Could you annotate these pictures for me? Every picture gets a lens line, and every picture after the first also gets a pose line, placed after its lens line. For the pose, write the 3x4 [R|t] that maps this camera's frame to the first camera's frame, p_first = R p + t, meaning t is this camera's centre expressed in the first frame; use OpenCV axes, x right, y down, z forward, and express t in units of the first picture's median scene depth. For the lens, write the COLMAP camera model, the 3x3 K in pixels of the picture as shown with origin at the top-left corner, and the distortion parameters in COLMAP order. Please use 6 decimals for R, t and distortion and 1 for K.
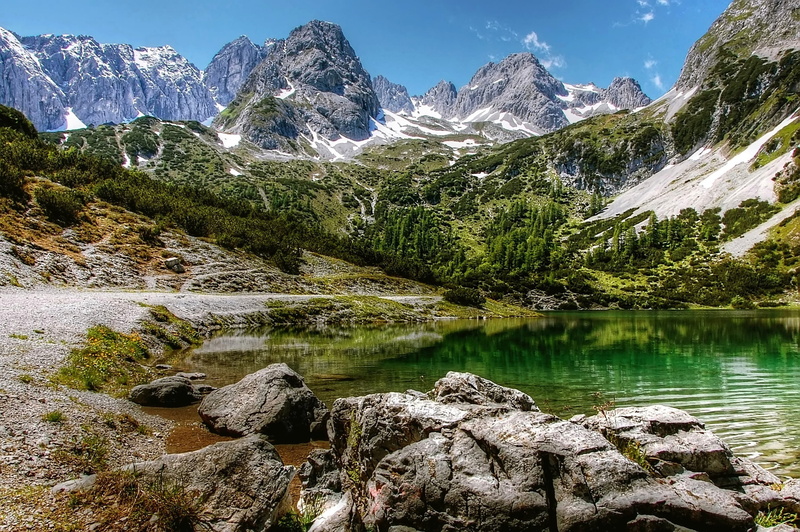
lens RADIAL K [[693.3, 0, 400.0], [0, 693.3, 266.0], [0, 0, 1]] dist [-0.152804, 0.098882]
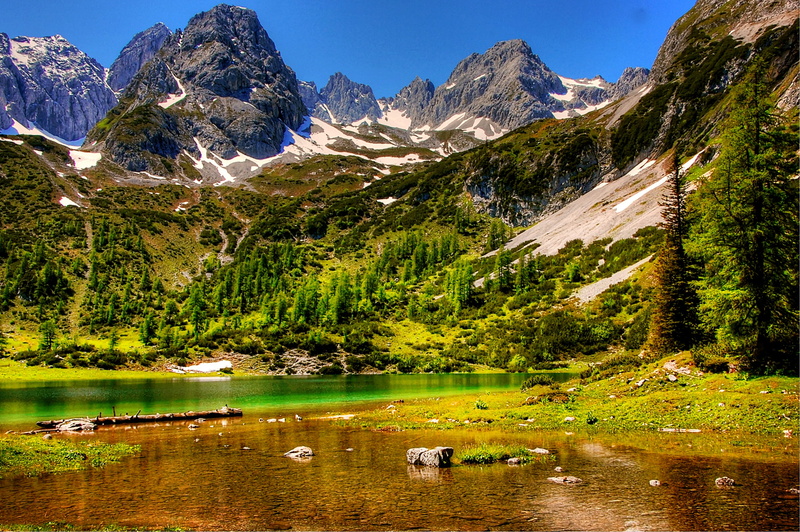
lens RADIAL K [[884.4, 0, 400.0], [0, 884.4, 266.0], [0, 0, 1]] dist [-0.008076, 0.041155]
pose [[0.999863, -0.014961, -0.007143, 0.136231], [0.014559, 0.998472, -0.053307, -0.002343], [0.007930, 0.053196, 0.998553, -0.010099]]
